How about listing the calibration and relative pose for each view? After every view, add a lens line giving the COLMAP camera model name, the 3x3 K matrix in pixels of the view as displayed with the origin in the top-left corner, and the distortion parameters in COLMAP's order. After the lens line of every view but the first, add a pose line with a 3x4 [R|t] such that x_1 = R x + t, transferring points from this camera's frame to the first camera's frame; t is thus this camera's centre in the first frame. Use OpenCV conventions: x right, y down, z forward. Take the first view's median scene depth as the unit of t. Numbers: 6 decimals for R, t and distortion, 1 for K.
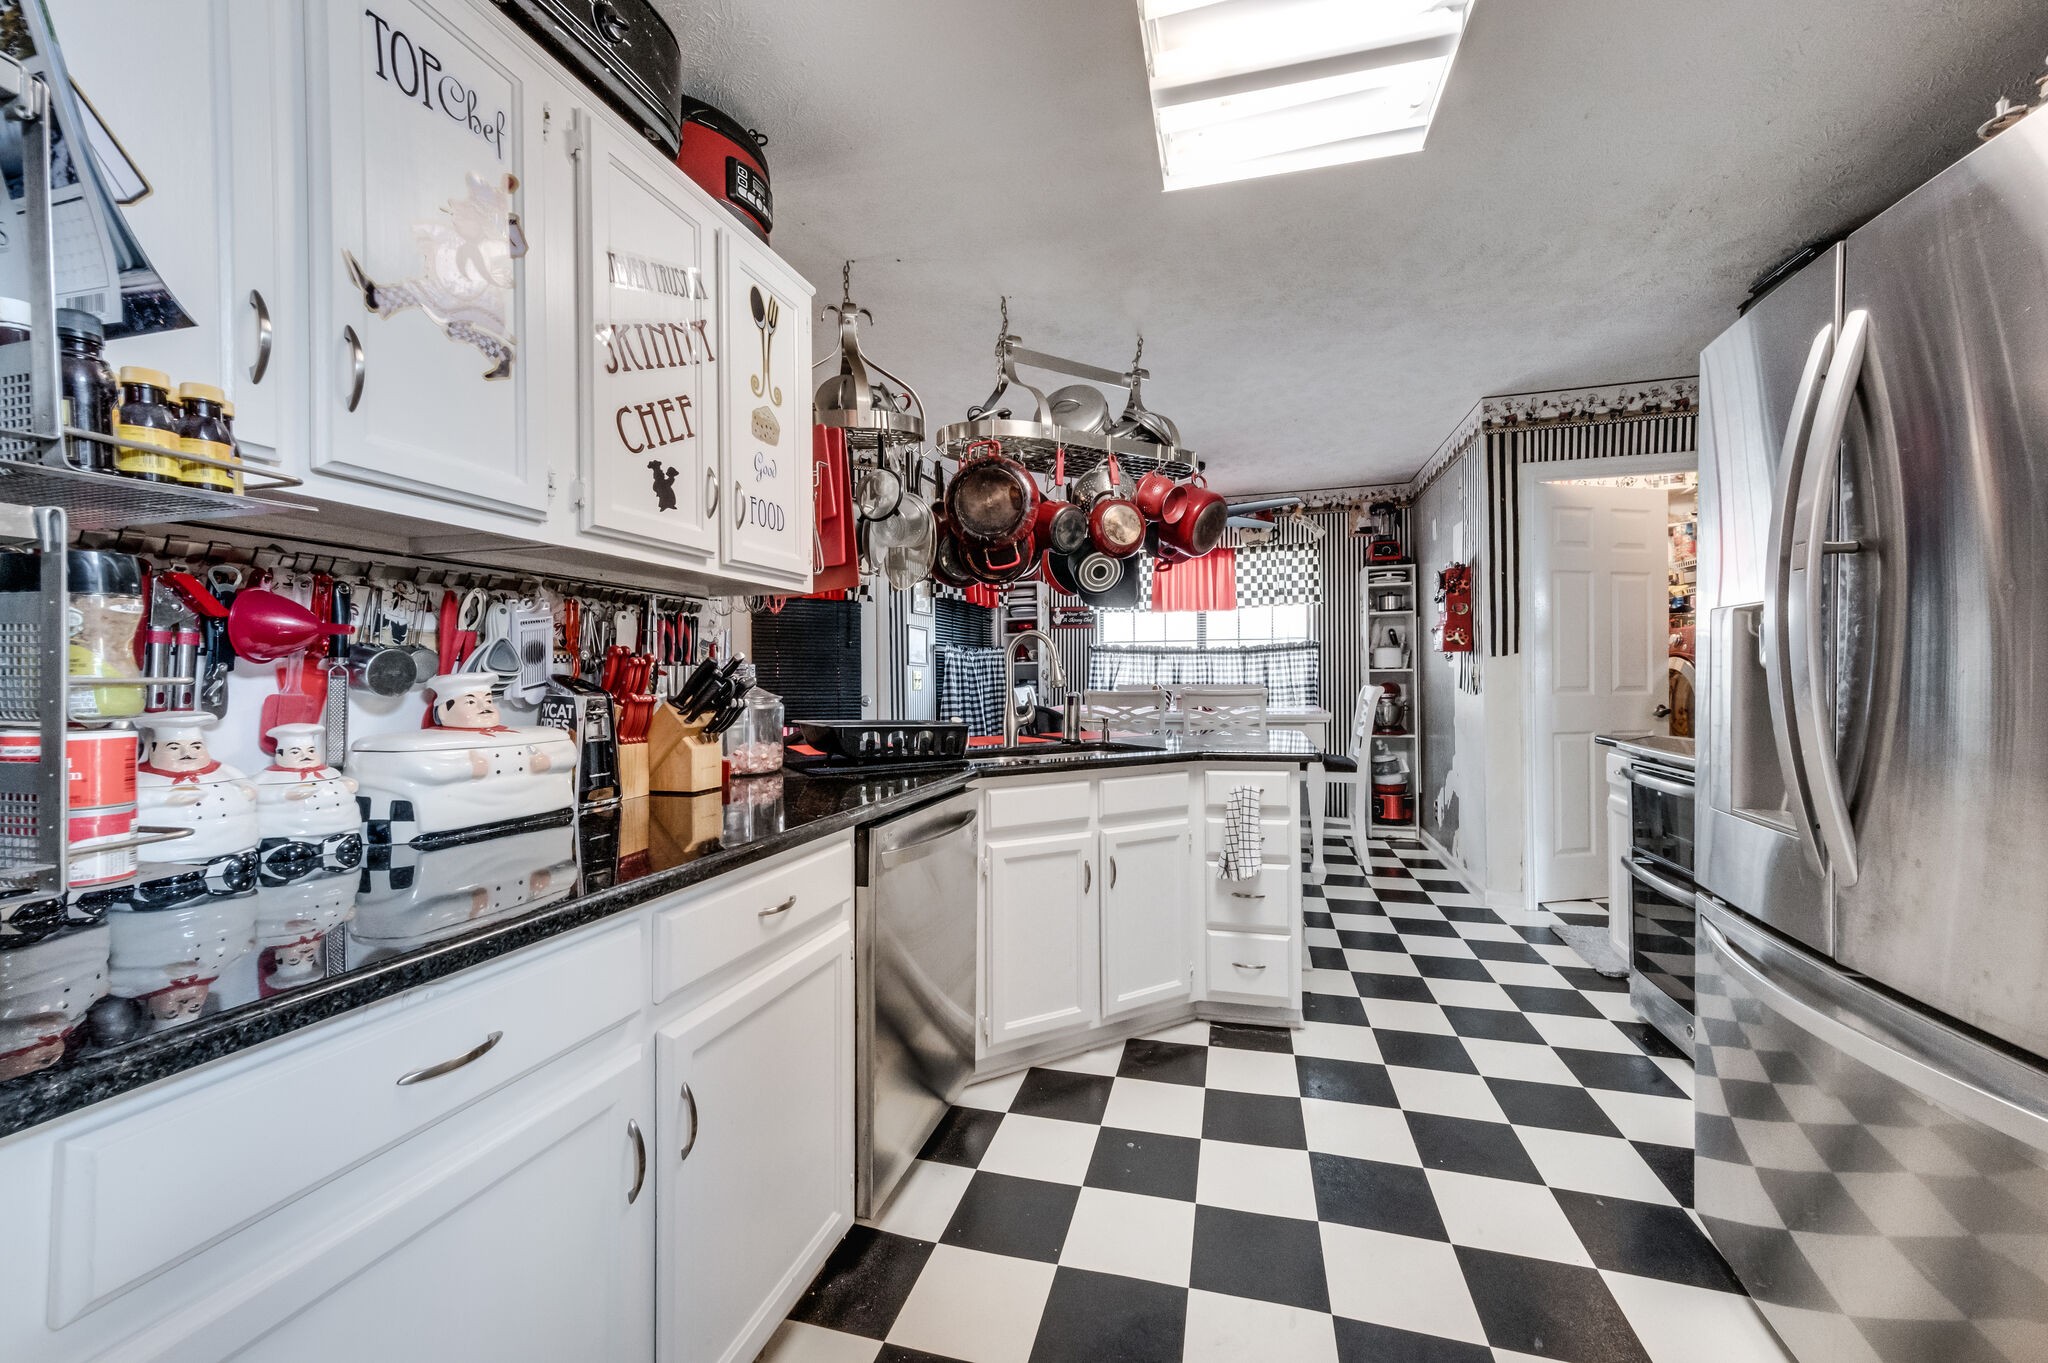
lens RADIAL K [[836.2, 0, 1118.7], [0, 836.2, 682.7], [0, 0, 1]] dist [0.026871, -0.001598]
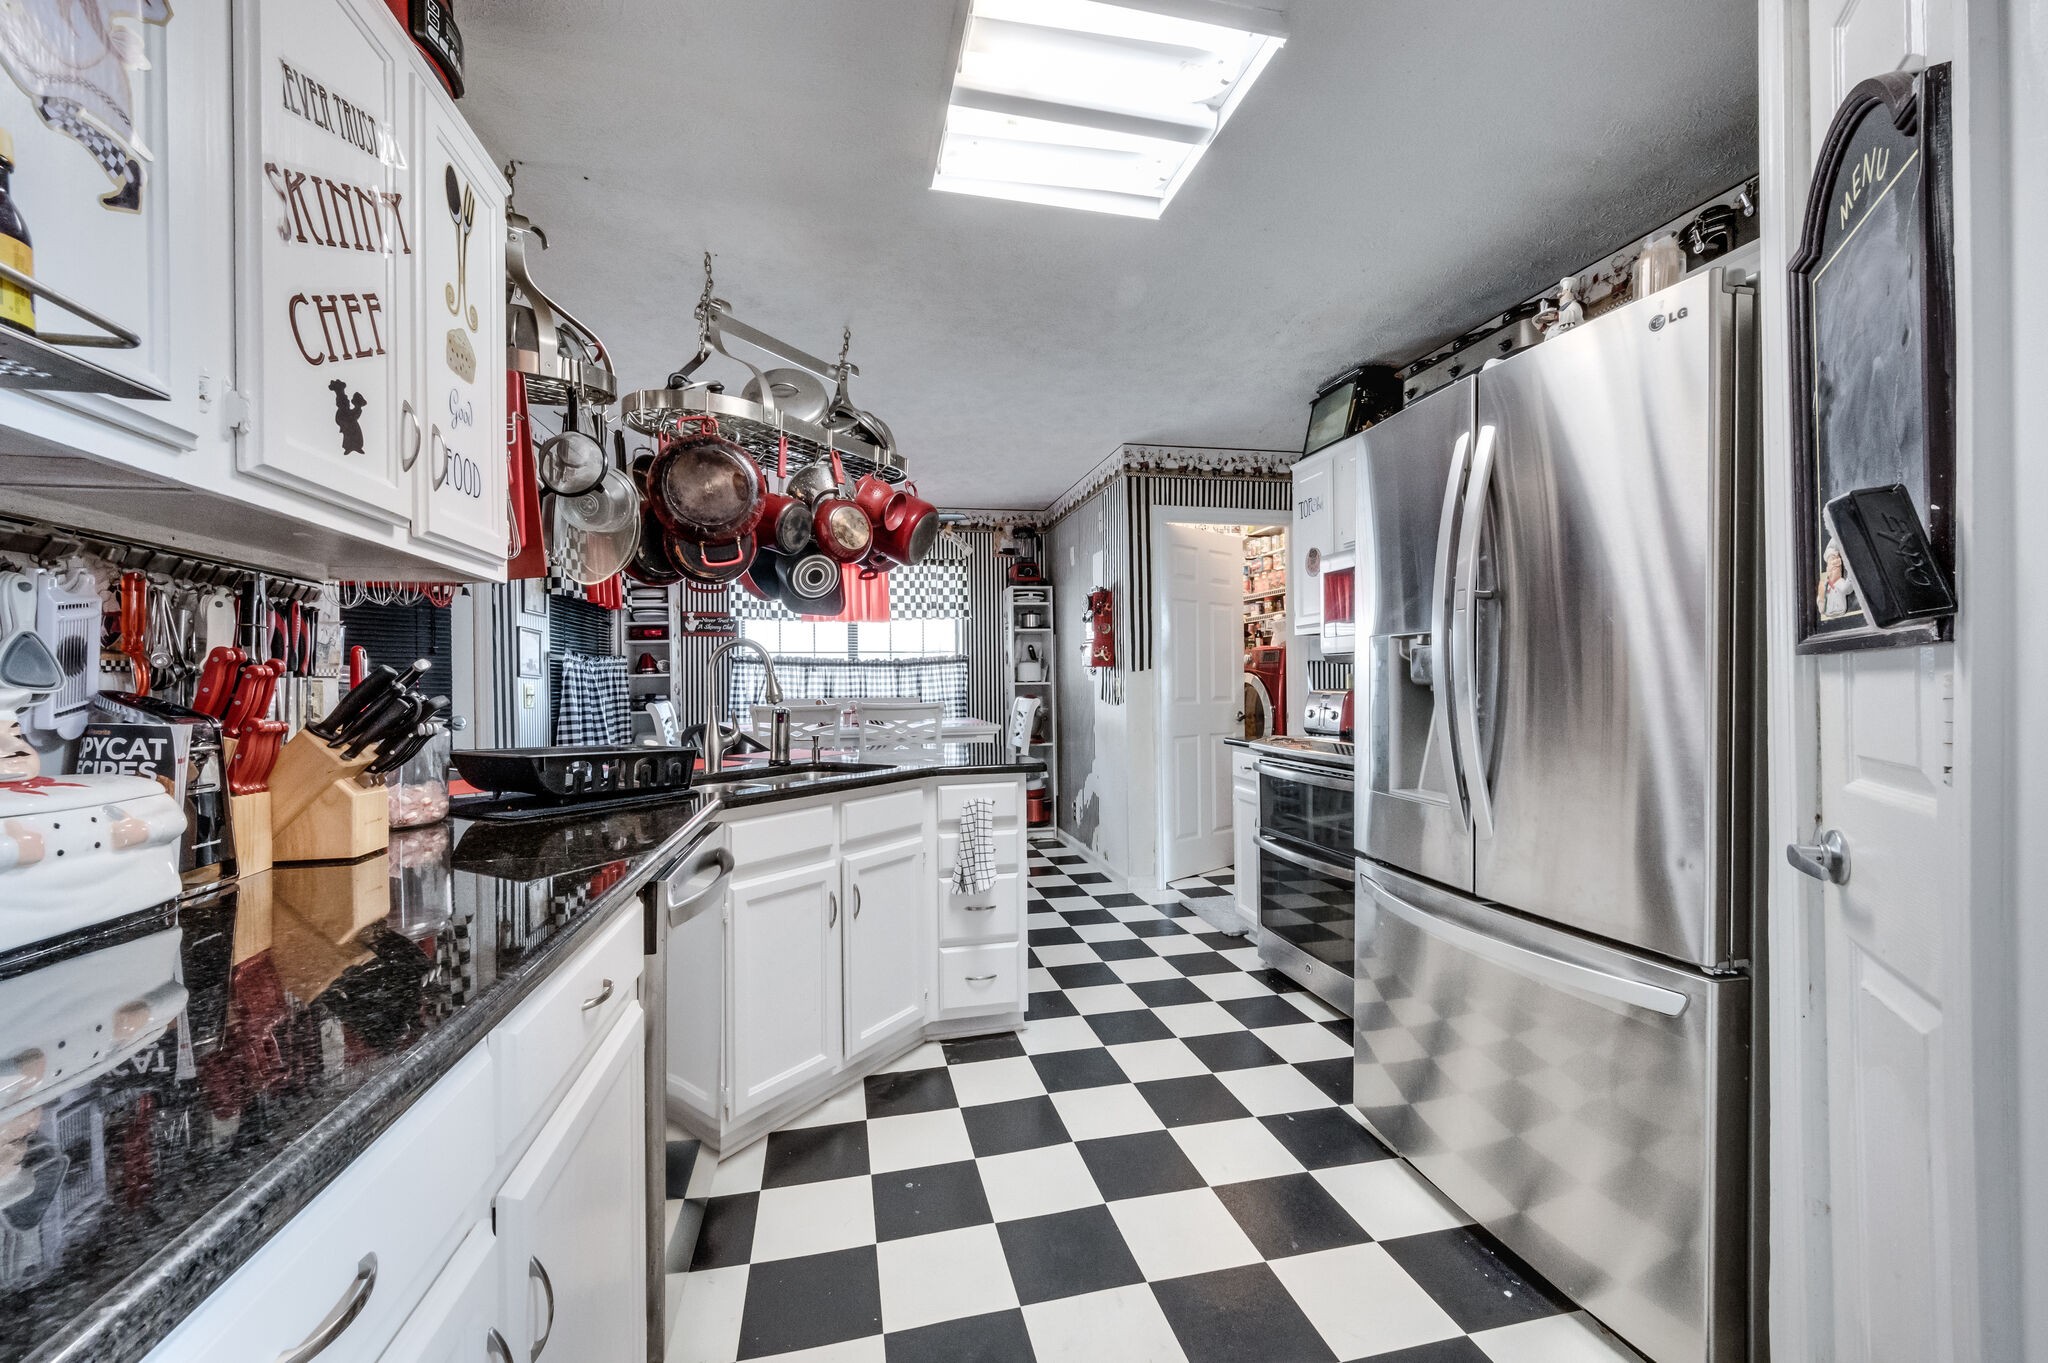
lens RADIAL K [[836.2, 0, 1021.5], [0, 836.2, 692.5], [0, 0, 1]] dist [0.026871, -0.001598]
pose [[0.881668, -0.005458, 0.471838, -0.290232], [0.007215, 0.999972, -0.001916, -0.002080], [-0.471815, 0.005093, 0.881683, 0.092483]]
